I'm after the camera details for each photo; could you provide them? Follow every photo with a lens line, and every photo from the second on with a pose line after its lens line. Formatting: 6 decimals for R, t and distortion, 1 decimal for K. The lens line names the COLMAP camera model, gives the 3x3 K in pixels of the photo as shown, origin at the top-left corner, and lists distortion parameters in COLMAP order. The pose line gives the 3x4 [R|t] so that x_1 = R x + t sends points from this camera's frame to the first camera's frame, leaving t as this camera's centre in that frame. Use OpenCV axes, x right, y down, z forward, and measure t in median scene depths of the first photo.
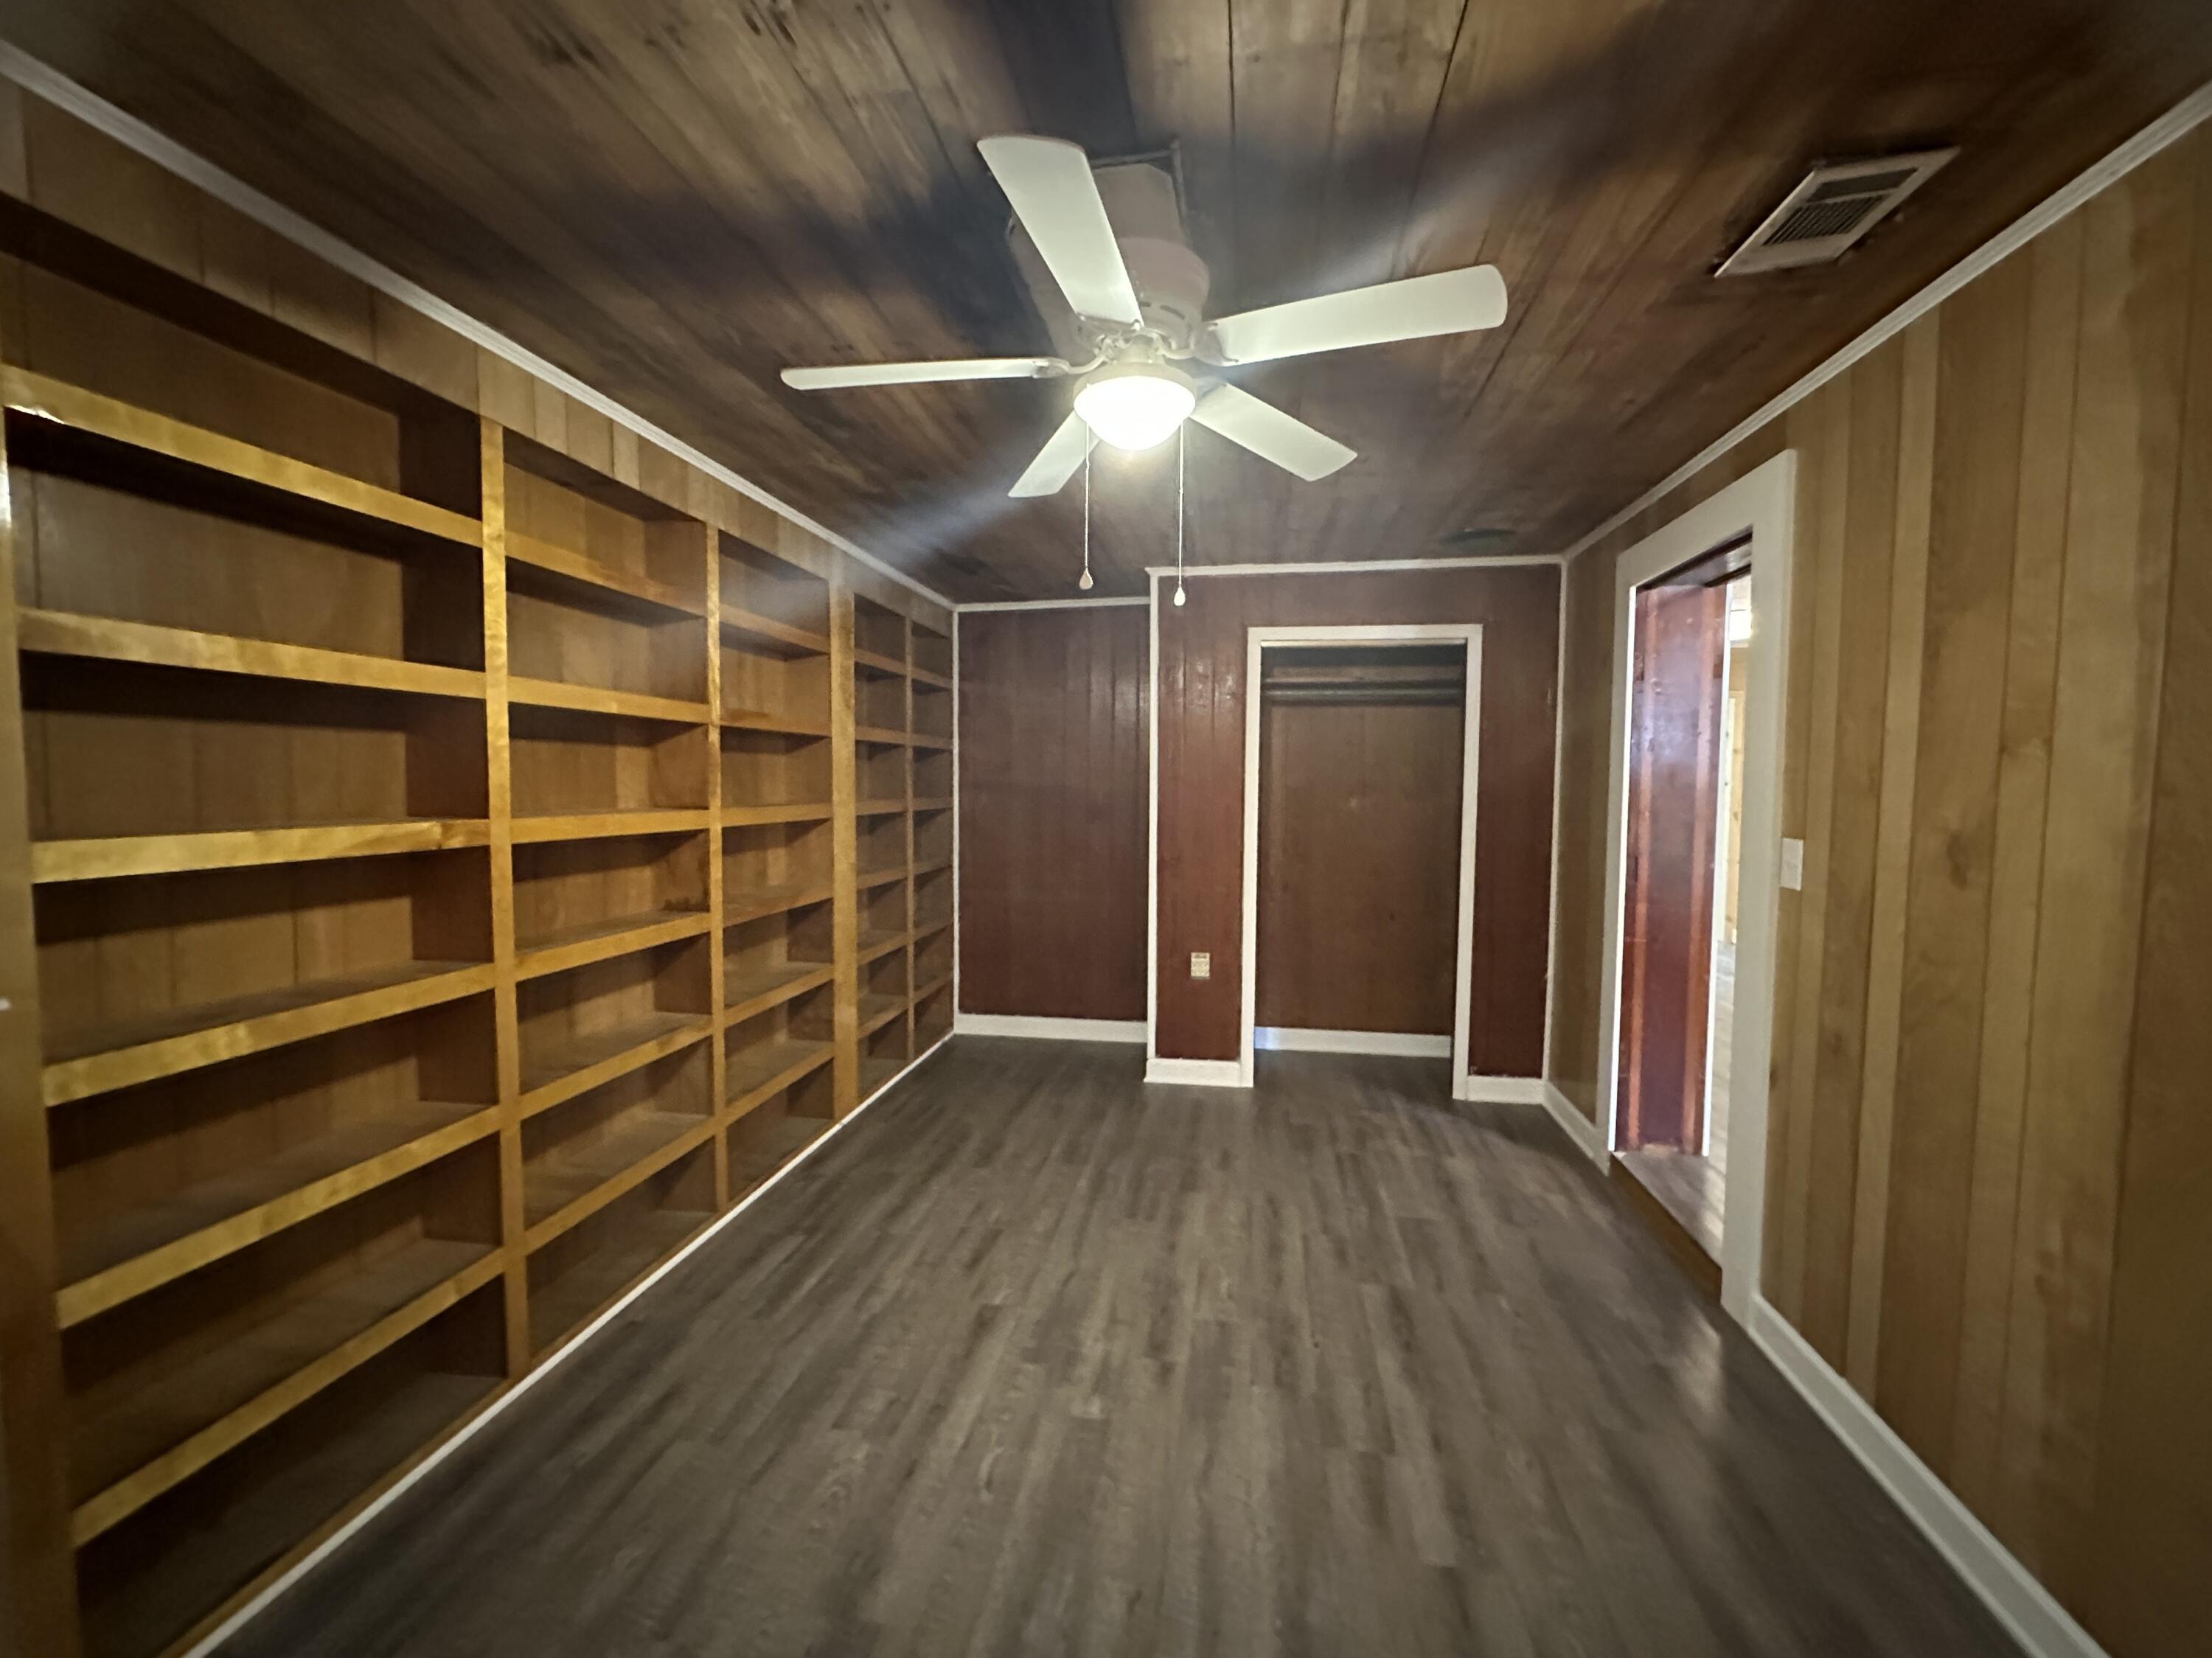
lens RADIAL K [[925.8, 0, 1106.0], [0, 925.8, 829.0], [0, 0, 1]] dist [-0.012283, -0.000224]
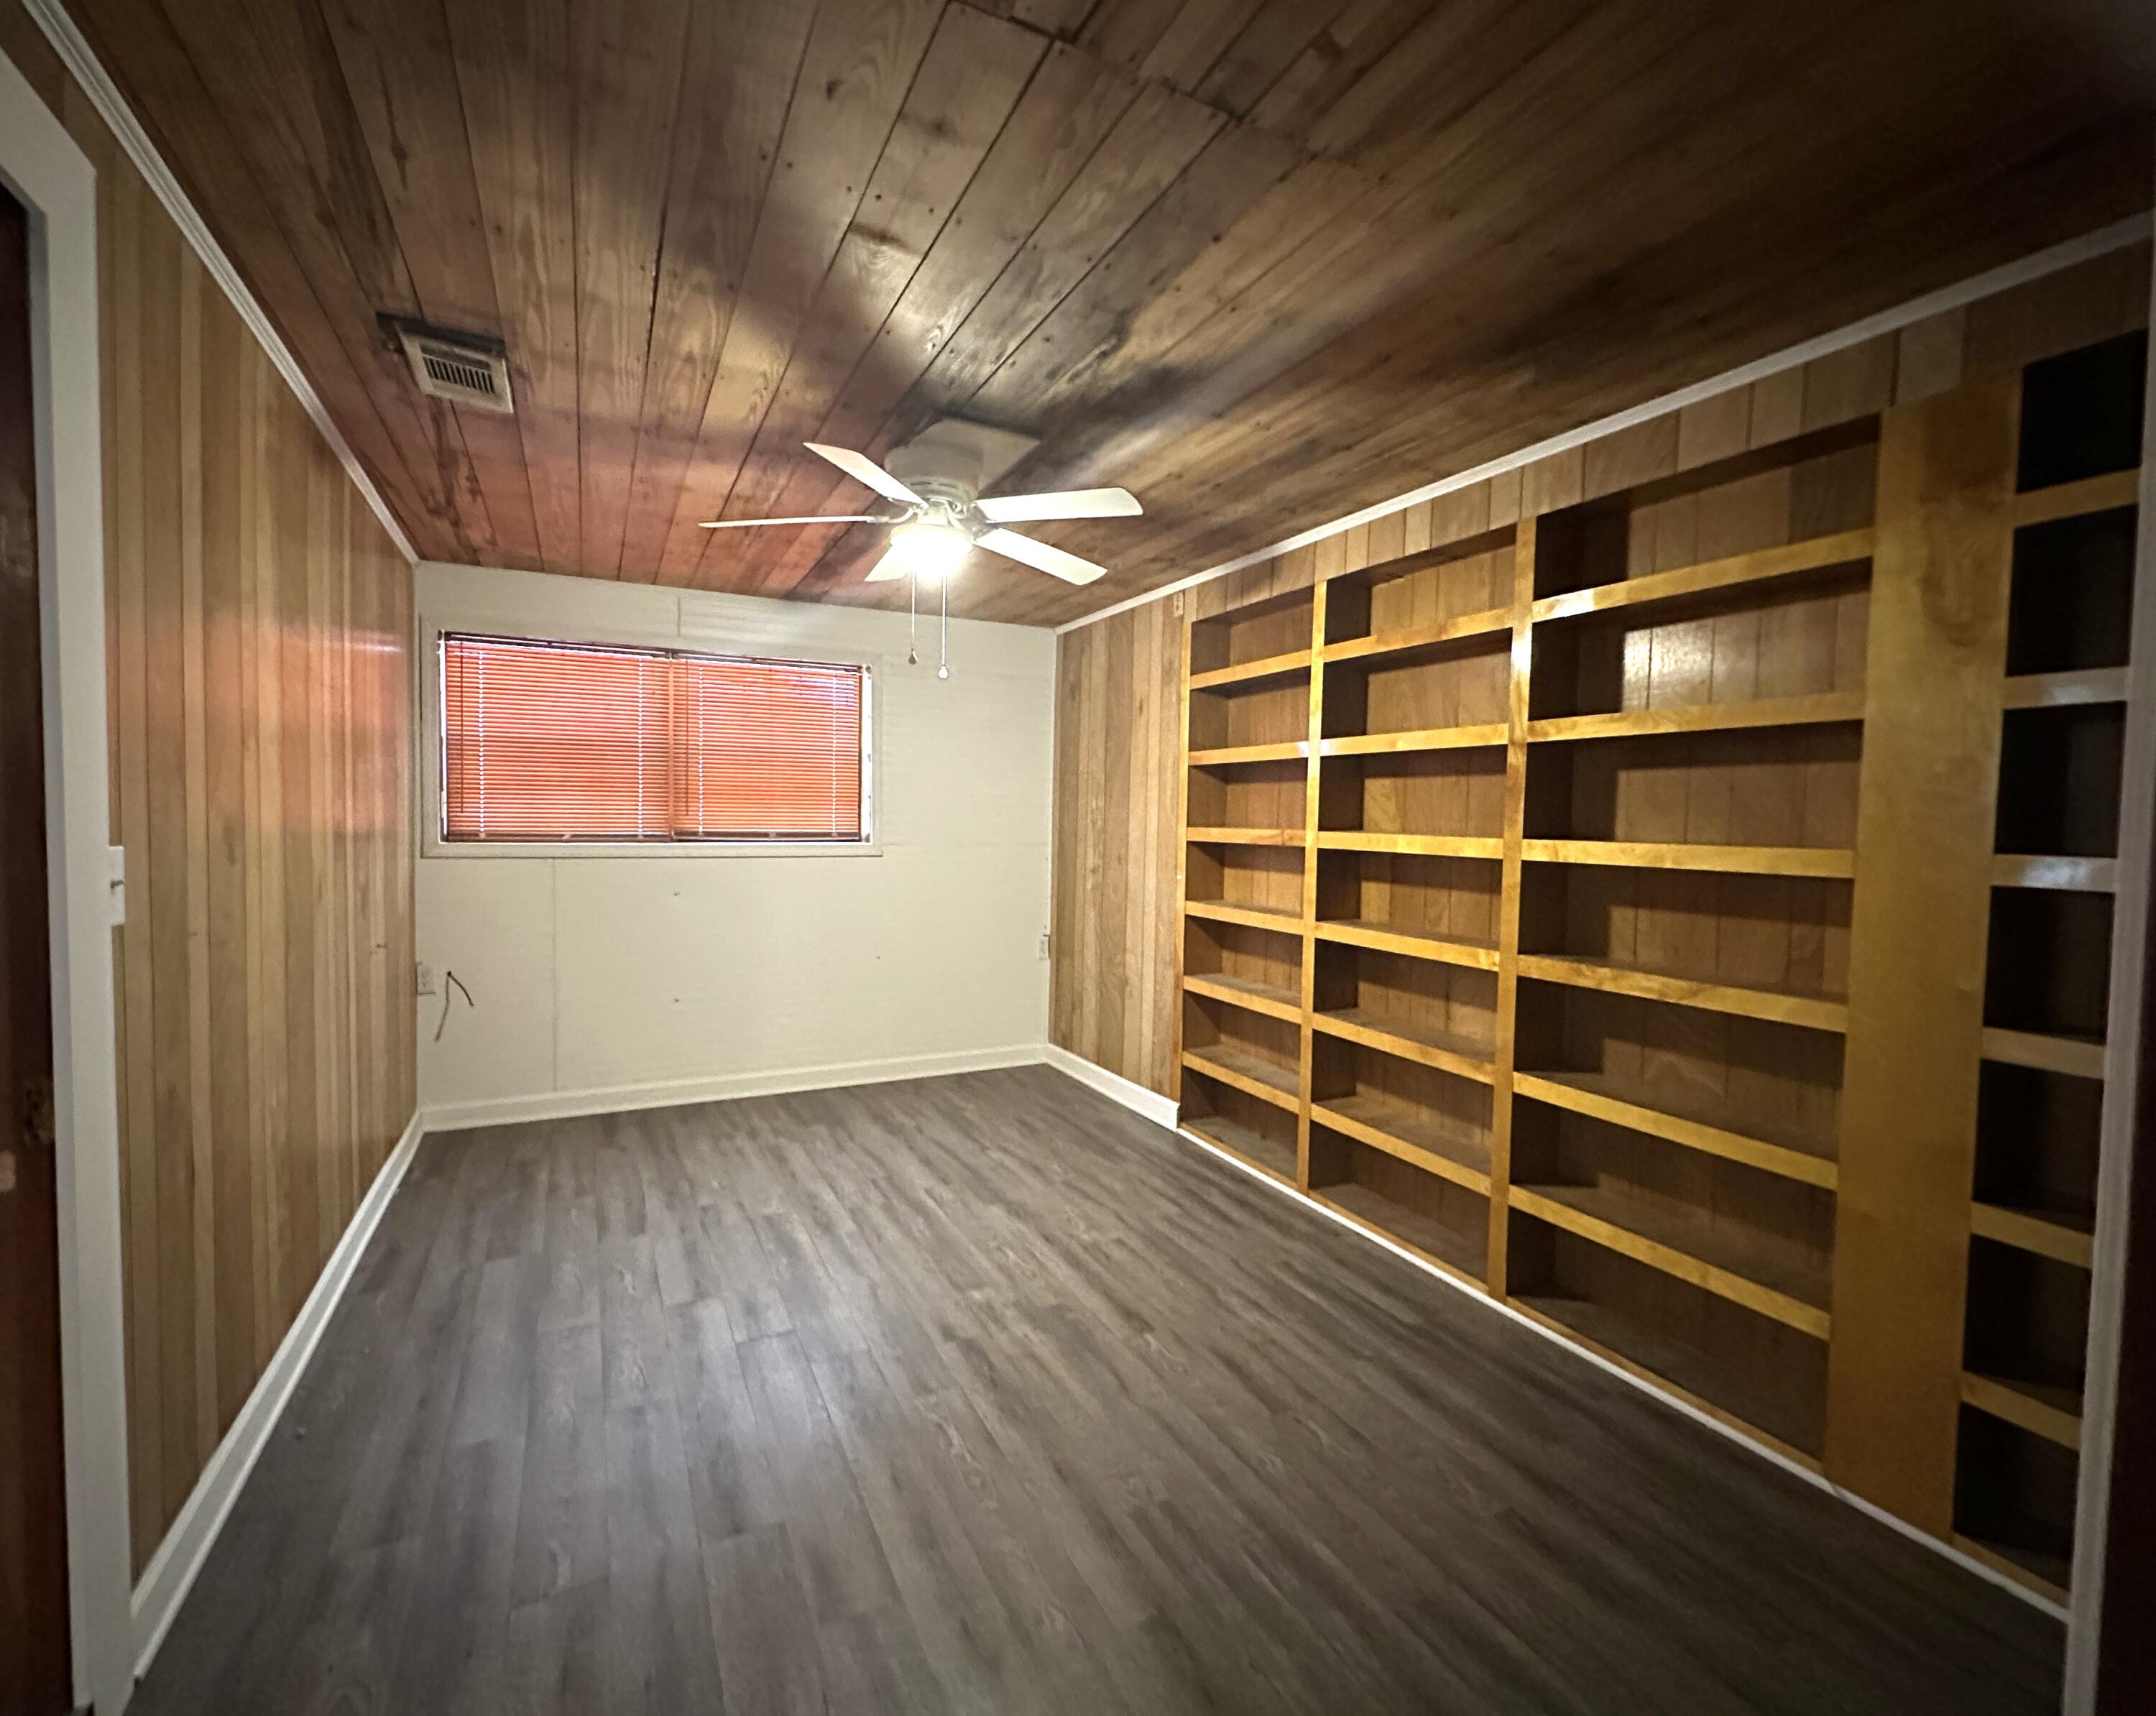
lens RADIAL K [[938.1, 0, 1031.2], [0, 938.1, 857.4], [0, 0, 1]] dist [0.001075, 0.000015]
pose [[-0.827494, 0.002768, -0.561468, 0.591043], [-0.053958, 0.994967, 0.084429, -0.069278], [0.558876, 0.100161, -0.823180, 1.867084]]
